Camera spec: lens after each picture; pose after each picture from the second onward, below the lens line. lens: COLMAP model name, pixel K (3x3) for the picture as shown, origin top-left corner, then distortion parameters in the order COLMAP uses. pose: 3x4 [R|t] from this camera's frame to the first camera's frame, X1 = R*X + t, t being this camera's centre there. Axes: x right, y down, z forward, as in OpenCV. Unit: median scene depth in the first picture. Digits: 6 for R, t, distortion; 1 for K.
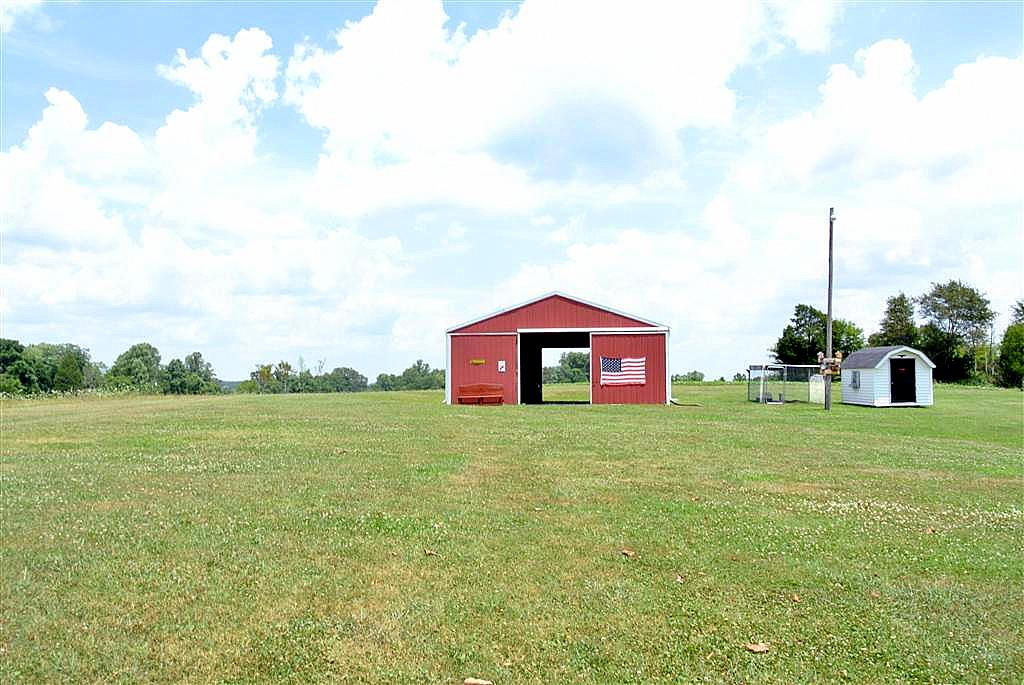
lens RADIAL K [[800.3, 0, 512.0], [0, 800.3, 342.5], [0, 0, 1]] dist [-0.046358, -0.075651]
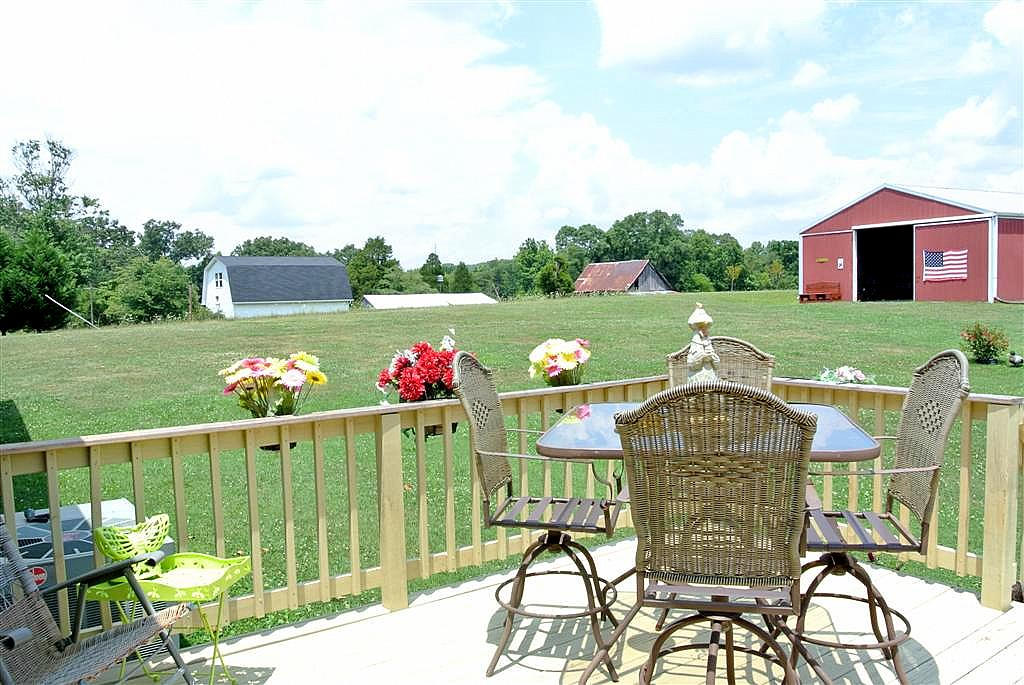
lens RADIAL K [[800.3, 0, 512.0], [0, 800.3, 342.5], [0, 0, 1]] dist [-0.046358, -0.075651]
pose [[0.534627, 0.047475, -0.843754, 0.617574], [0.042866, 0.995612, 0.083180, 0.027702], [0.844000, -0.080638, 0.530246, 0.107357]]
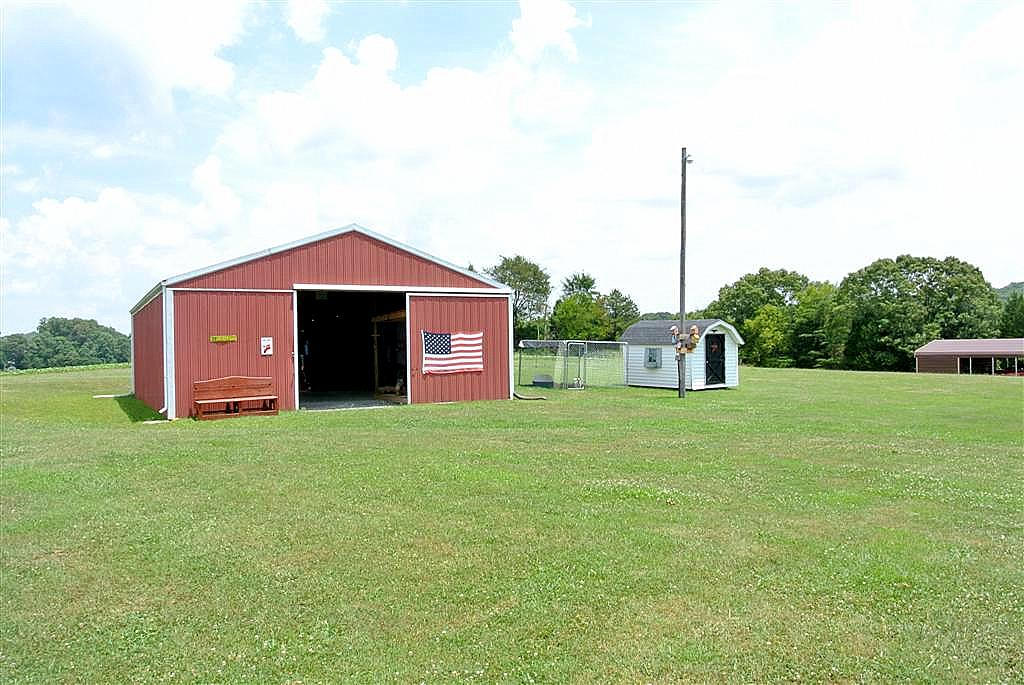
lens RADIAL K [[800.3, 0, 512.0], [0, 800.3, 342.5], [0, 0, 1]] dist [-0.046358, -0.075651]
pose [[0.818448, -0.005002, 0.574558, -0.201487], [-0.018332, 0.999226, 0.034812, 0.003307], [-0.574287, -0.039024, 0.817723, 0.417693]]
